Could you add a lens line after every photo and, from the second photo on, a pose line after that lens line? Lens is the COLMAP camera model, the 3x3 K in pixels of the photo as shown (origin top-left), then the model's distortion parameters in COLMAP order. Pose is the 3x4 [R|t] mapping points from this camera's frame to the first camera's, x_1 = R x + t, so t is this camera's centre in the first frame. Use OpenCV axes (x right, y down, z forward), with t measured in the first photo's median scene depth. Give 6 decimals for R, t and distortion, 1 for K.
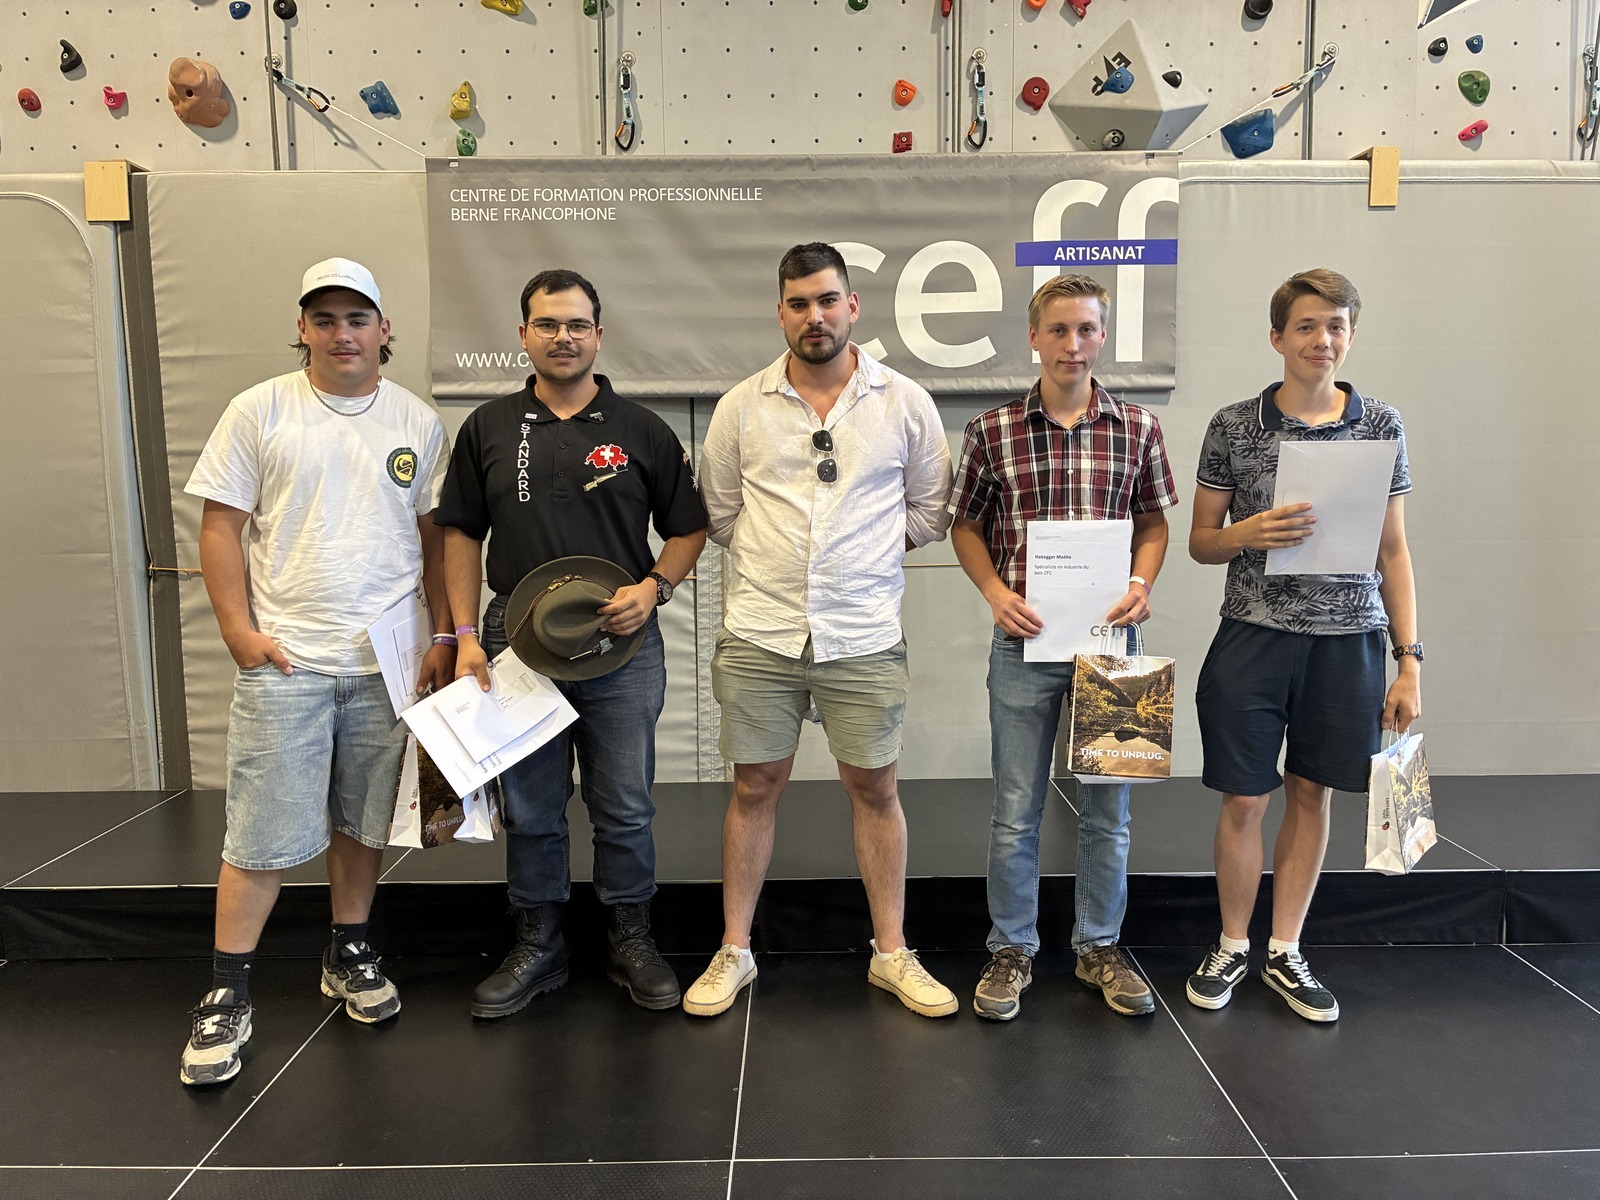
lens RADIAL K [[1211.4, 0, 808.1], [0, 1211.4, 602.0], [0, 0, 1]] dist [0.036034, -0.033454]
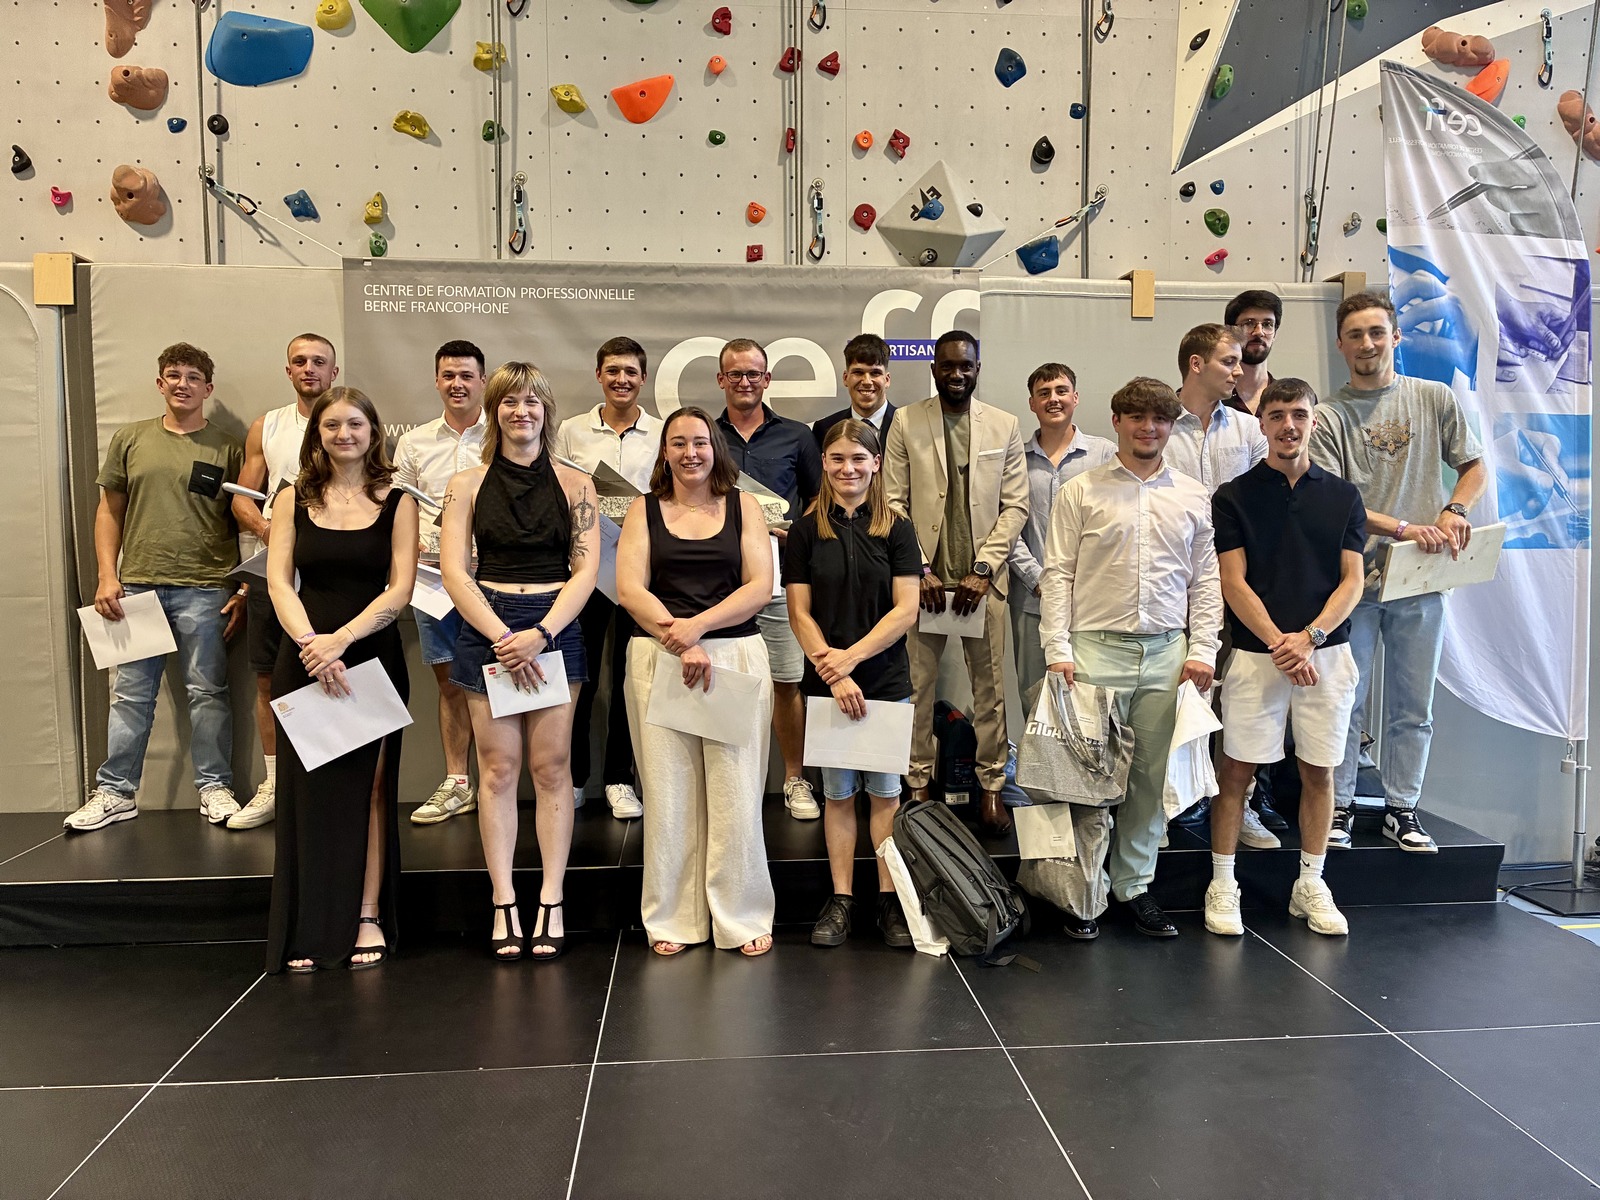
lens RADIAL K [[1179.3, 0, 805.0], [0, 1179.3, 596.7], [0, 0, 1]] dist [0.028740, -0.028882]
pose [[0.996223, 0.001576, 0.086814, 0.027190], [0.002537, 0.998880, -0.047253, 0.012978], [-0.086791, 0.047295, 0.995103, -0.143073]]
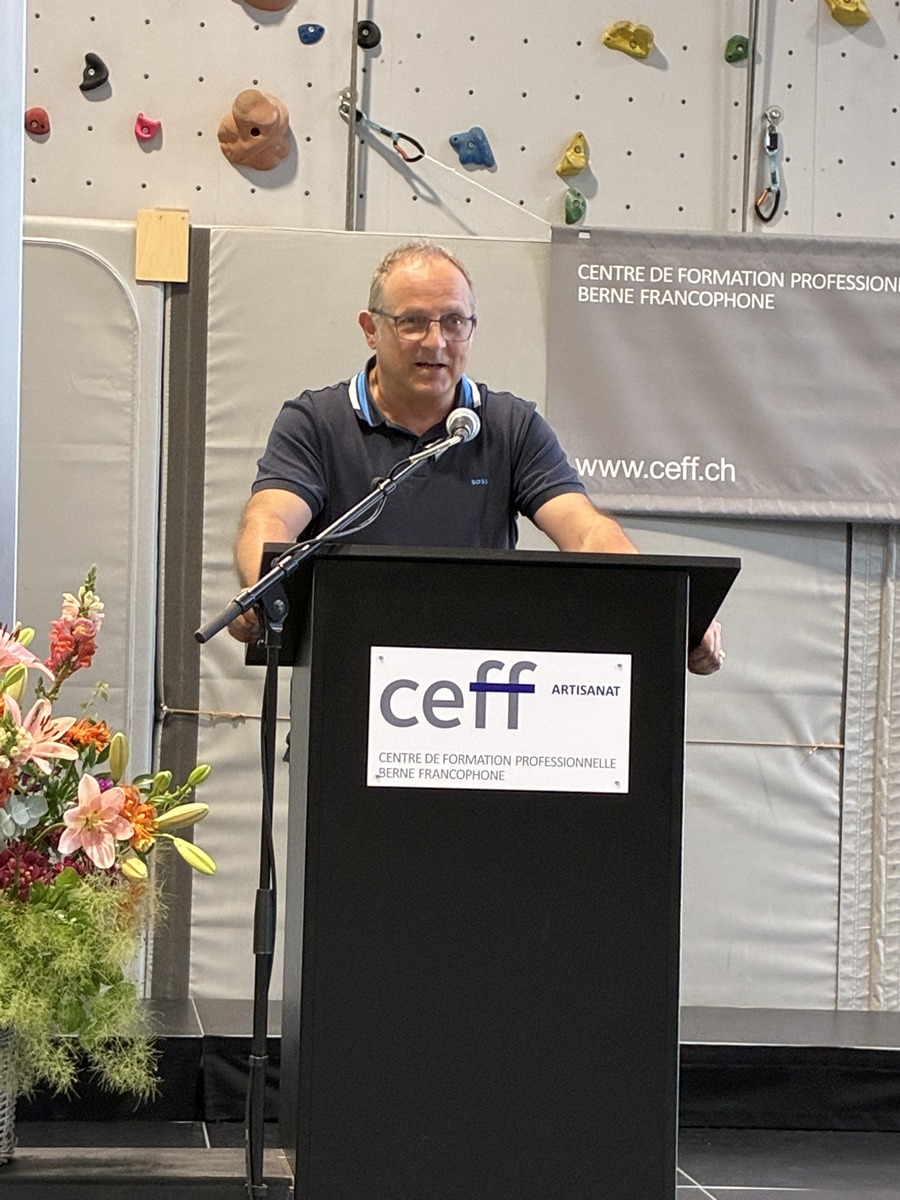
lens RADIAL K [[3149.8, 0, 449.7], [0, 3149.8, 604.3], [0, 0, 1]] dist [0.279756, -1.286700]
pose [[0.994196, 0.039755, 0.099971, -0.572990], [-0.024567, 0.988562, -0.148804, 0.207005], [-0.104743, 0.145484, 0.983800, -1.047349]]
